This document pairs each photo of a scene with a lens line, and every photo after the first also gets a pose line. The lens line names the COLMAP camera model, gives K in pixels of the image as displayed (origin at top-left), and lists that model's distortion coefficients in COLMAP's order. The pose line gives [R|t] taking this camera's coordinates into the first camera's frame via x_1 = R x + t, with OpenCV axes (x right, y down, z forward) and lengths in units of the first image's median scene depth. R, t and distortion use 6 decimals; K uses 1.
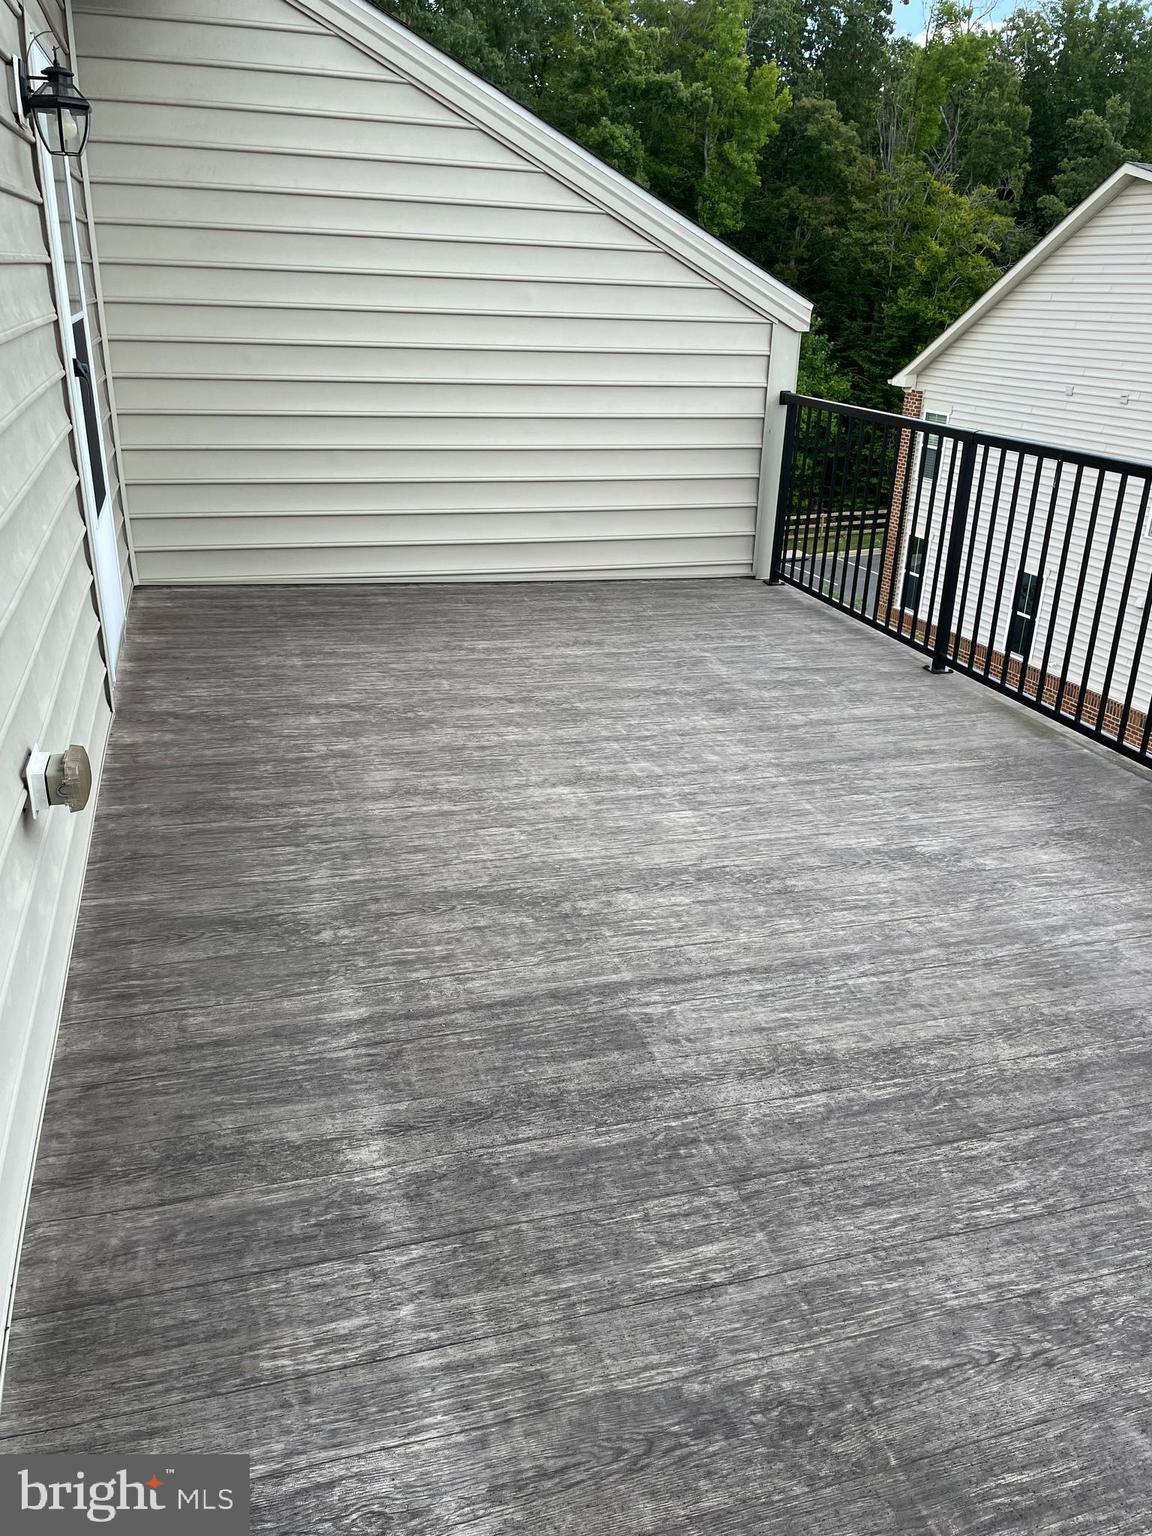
lens RADIAL K [[1170.4, 0, 576.6], [0, 1170.4, 770.1], [0, 0, 1]] dist [0.059580, -0.065460]
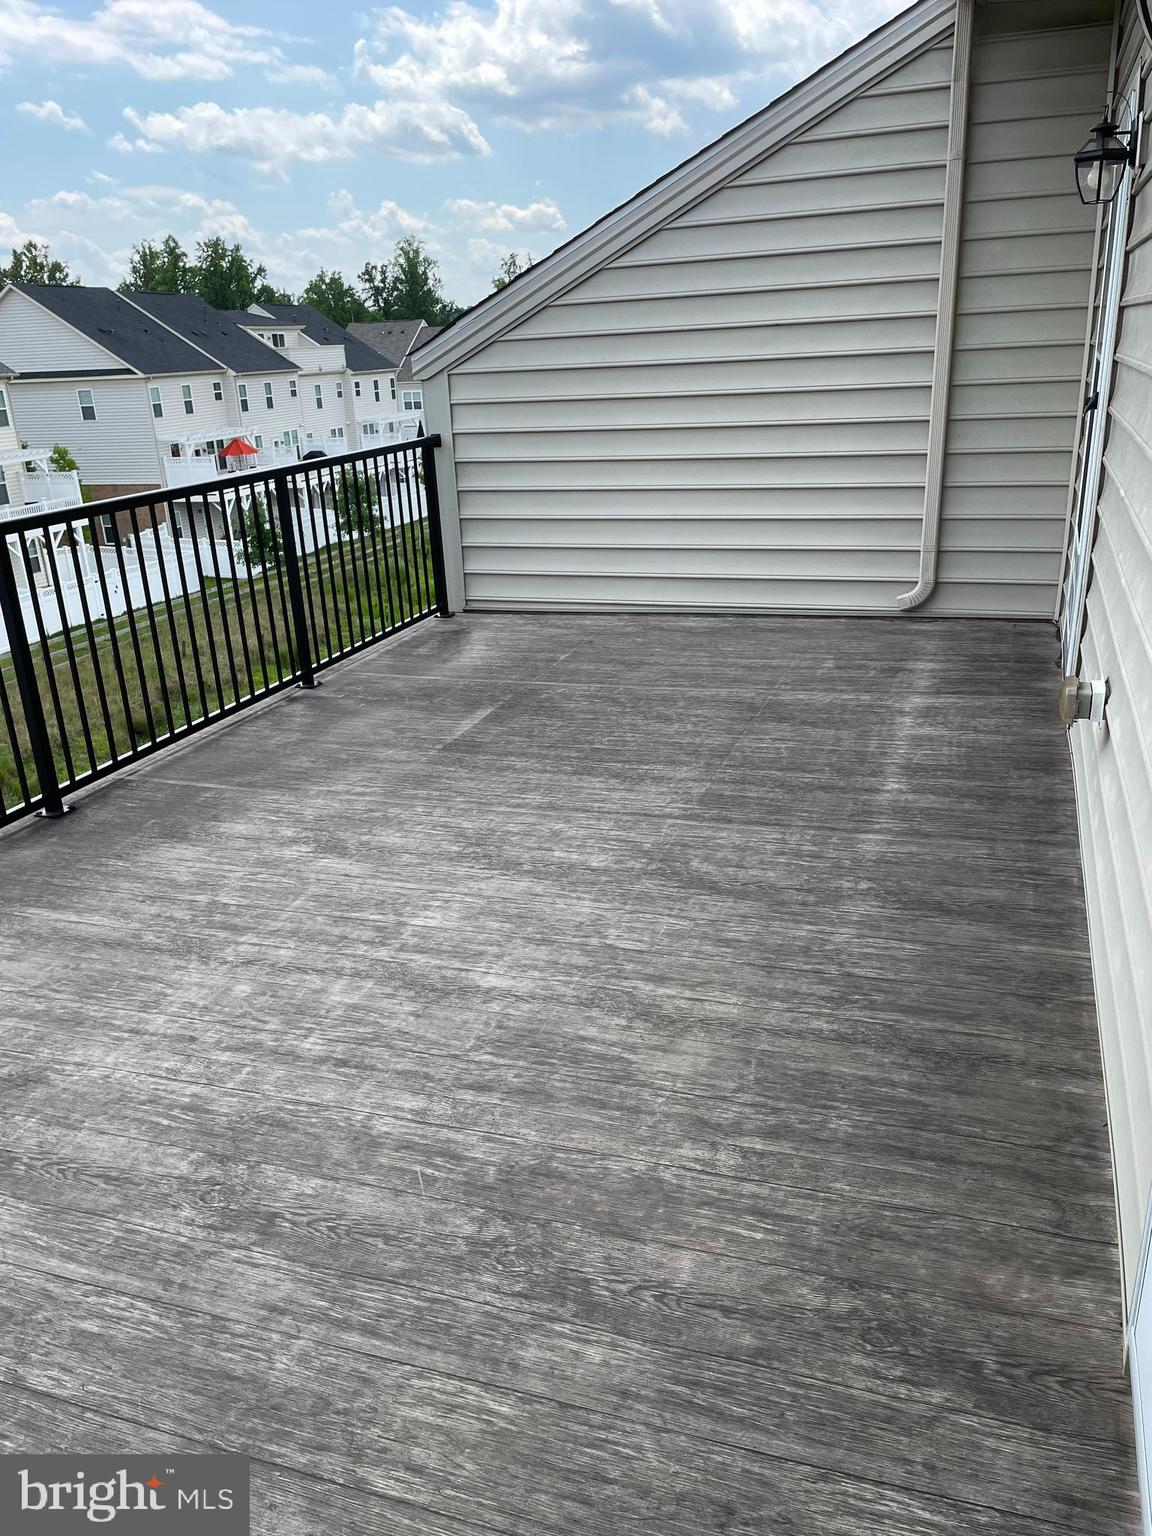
lens RADIAL K [[1170.4, 0, 580.3], [0, 1170.4, 774.0], [0, 0, 1]] dist [0.059580, -0.065460]
pose [[-0.804694, -0.200484, 0.558815, -0.525390], [0.242788, 0.747826, 0.617908, -0.619880], [-0.541777, 0.632900, -0.553096, 1.476036]]
